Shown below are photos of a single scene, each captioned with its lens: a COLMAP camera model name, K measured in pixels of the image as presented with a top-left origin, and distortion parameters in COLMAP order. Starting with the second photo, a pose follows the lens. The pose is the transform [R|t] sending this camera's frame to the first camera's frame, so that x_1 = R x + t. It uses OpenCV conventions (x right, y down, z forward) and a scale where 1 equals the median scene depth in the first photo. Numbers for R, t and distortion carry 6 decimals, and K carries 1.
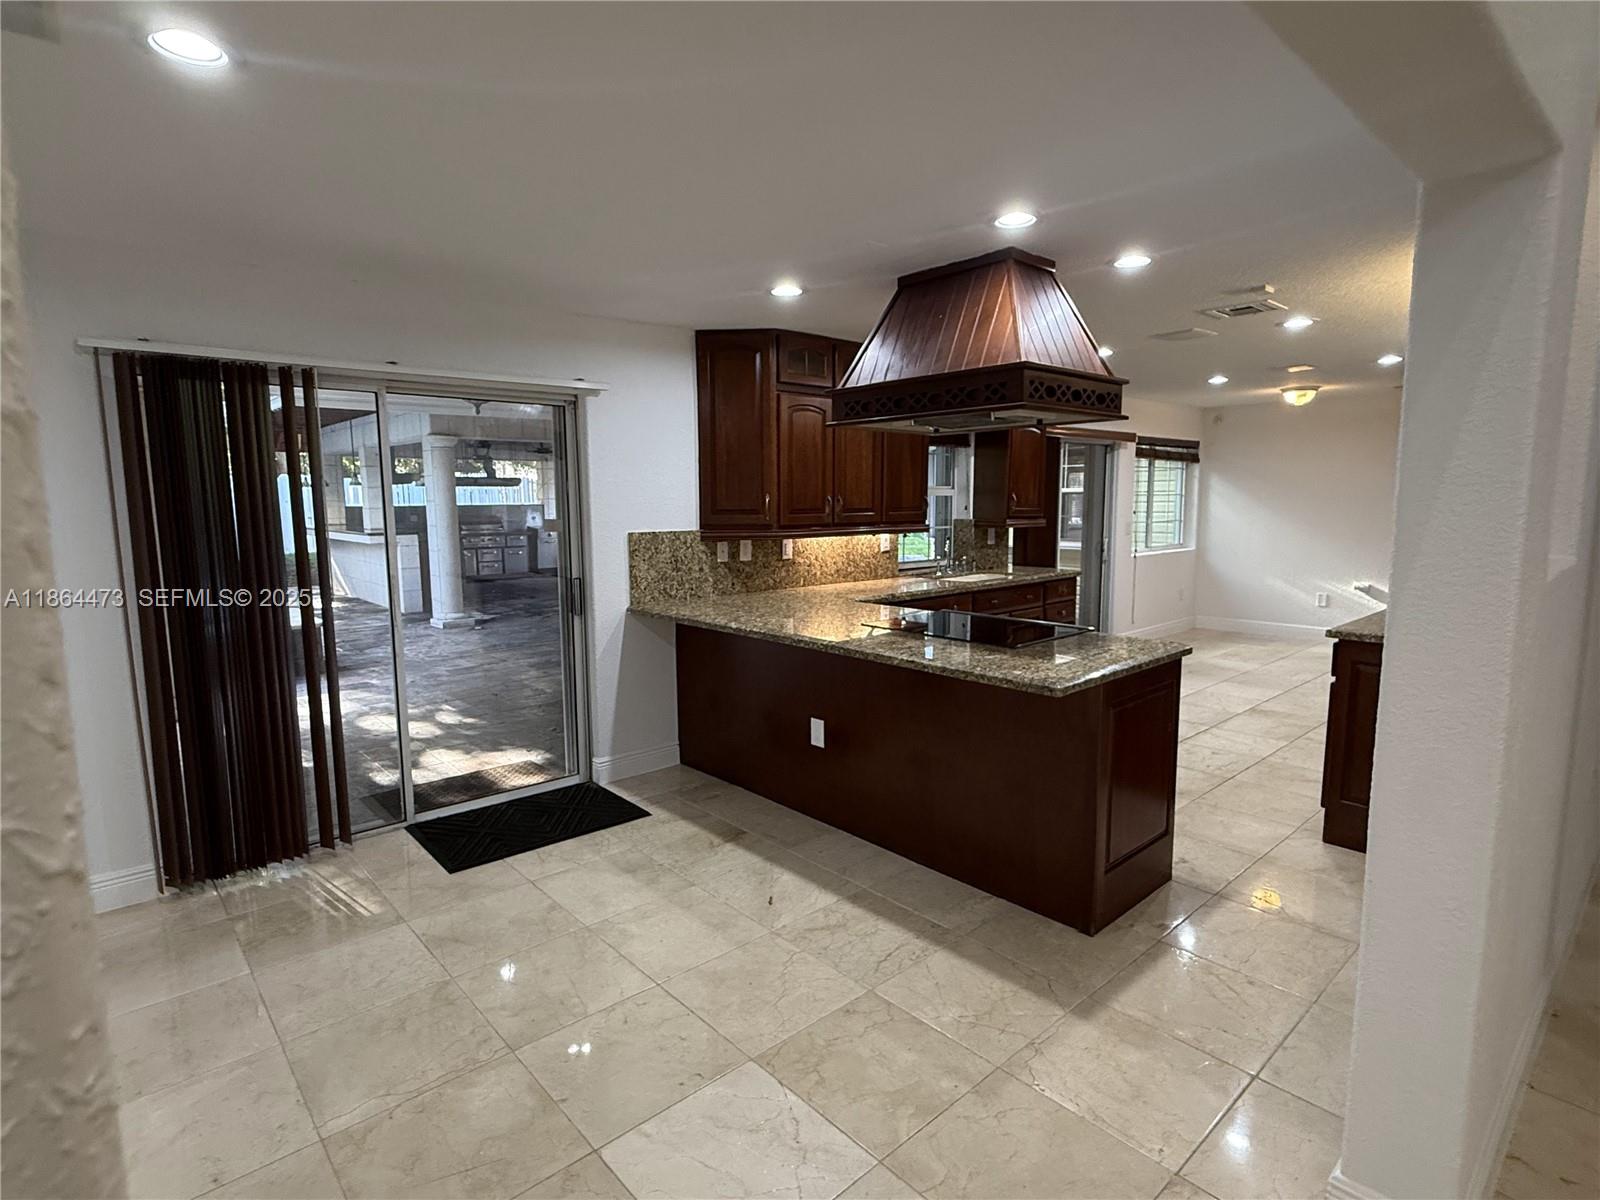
lens RADIAL K [[821.0, 0, 800.0], [0, 821.0, 600.0], [0, 0, 1]] dist [0.000051, -0.000024]
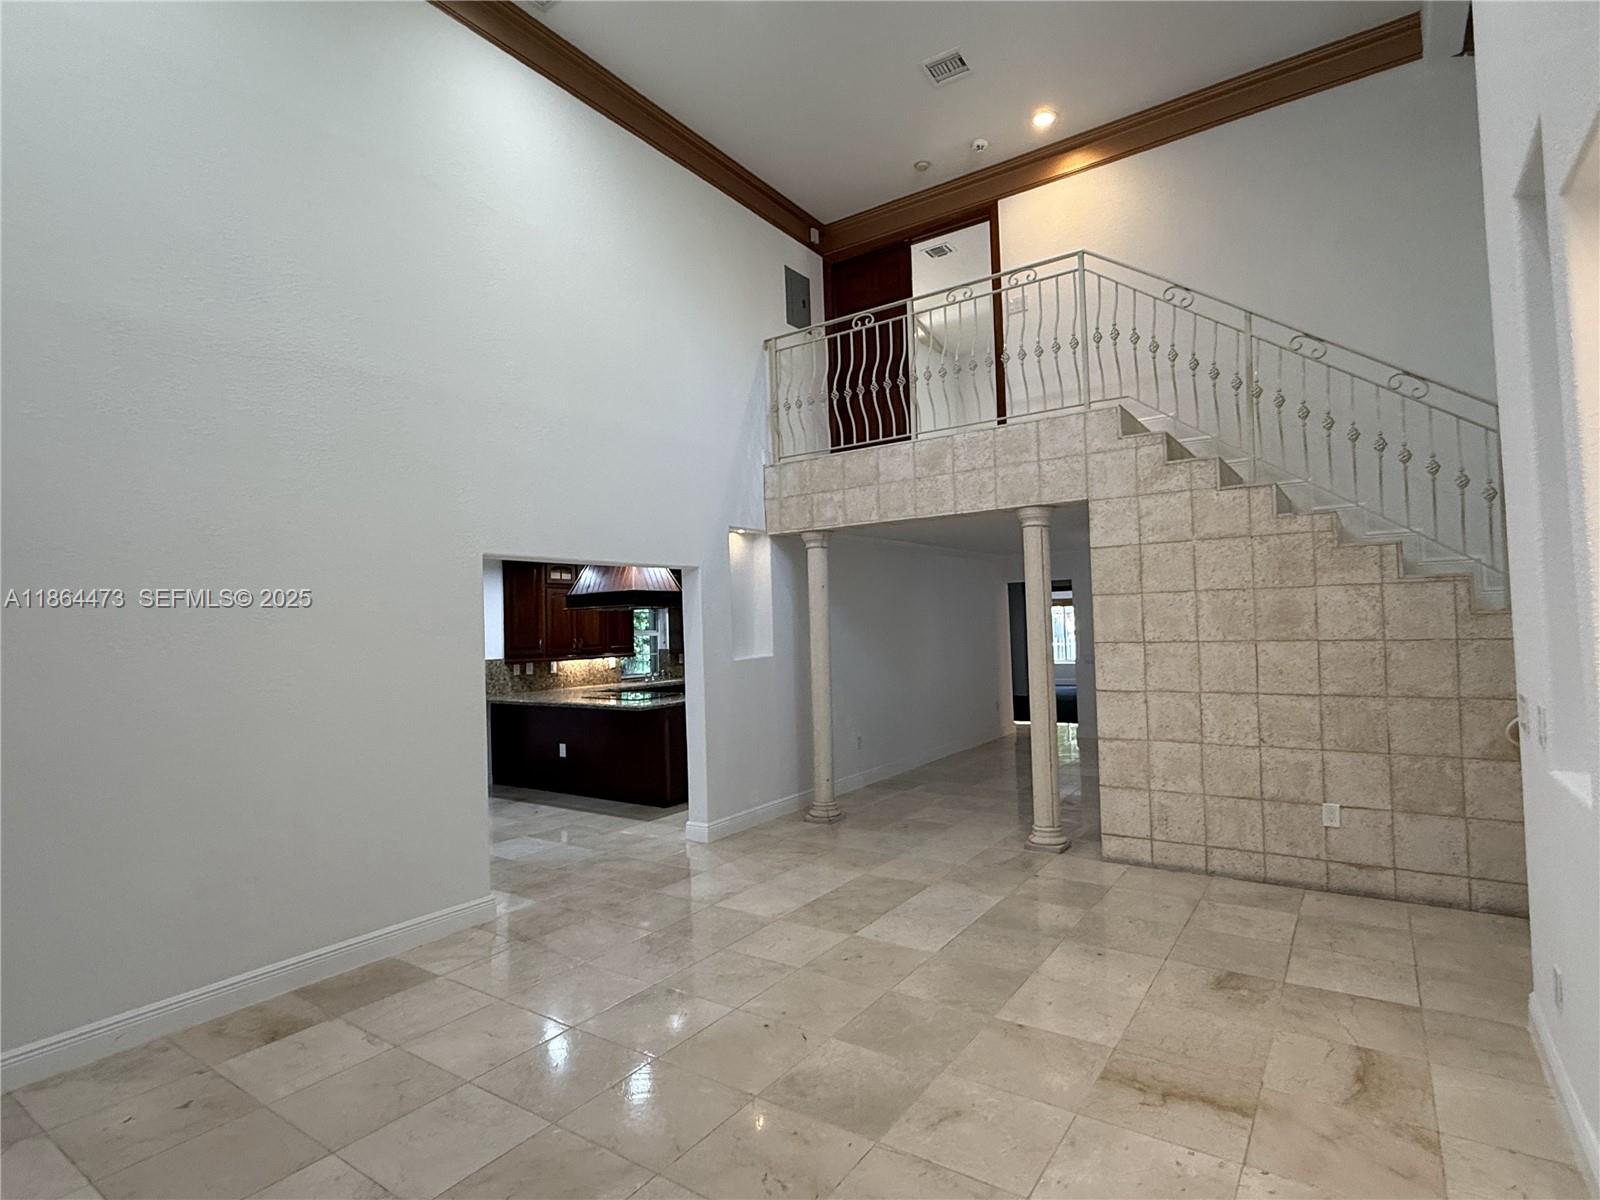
lens RADIAL K [[821.0, 0, 800.0], [0, 821.0, 600.0], [0, 0, 1]] dist [0.000051, -0.000024]
pose [[0.972622, -0.013301, 0.232010, 0.098236], [0.050086, 0.986895, -0.153391, 0.100325], [-0.226929, 0.160812, 0.960543, -0.937523]]
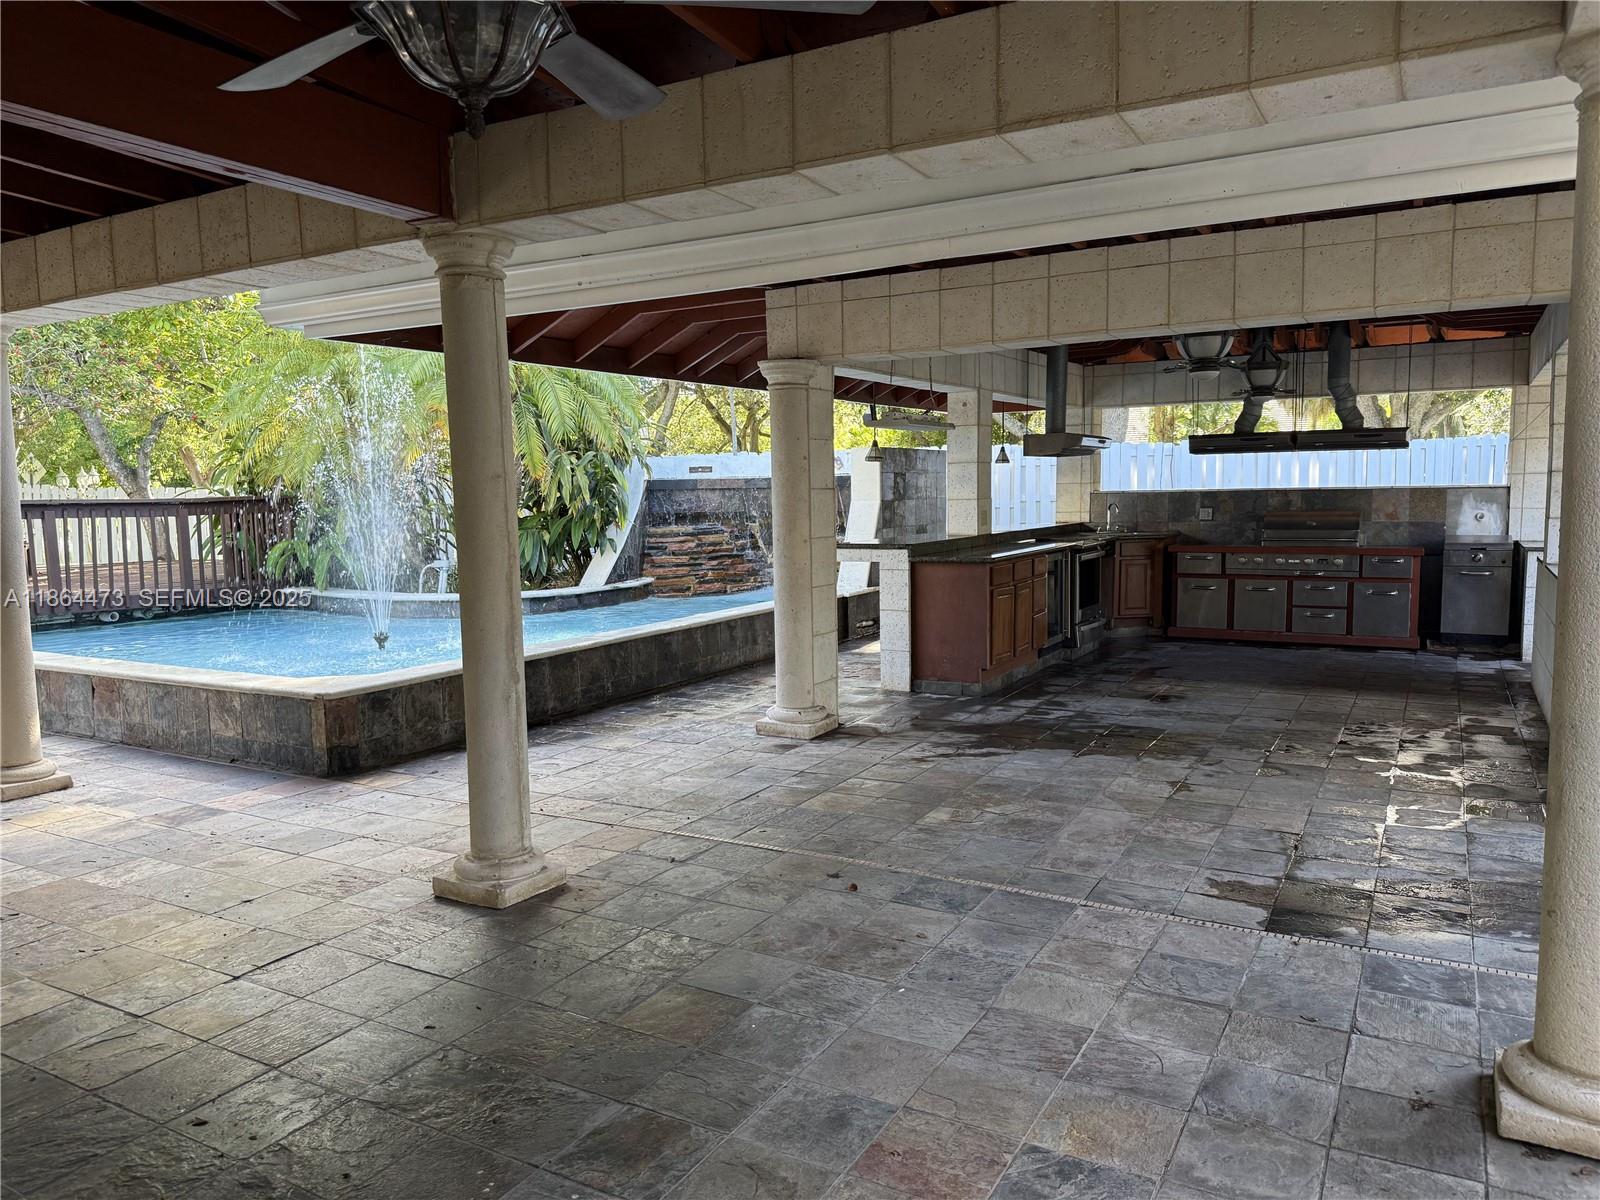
lens RADIAL K [[1123.1, 0, 800.0], [0, 1123.1, 600.0], [0, 0, 1]] dist [0.000329, 0.000089]
pose [[0.314680, 0.096658, -0.944264, 0.140210], [-0.107898, 0.991996, 0.065587, -0.064561], [0.943045, 0.081245, 0.322590, 0.537521]]
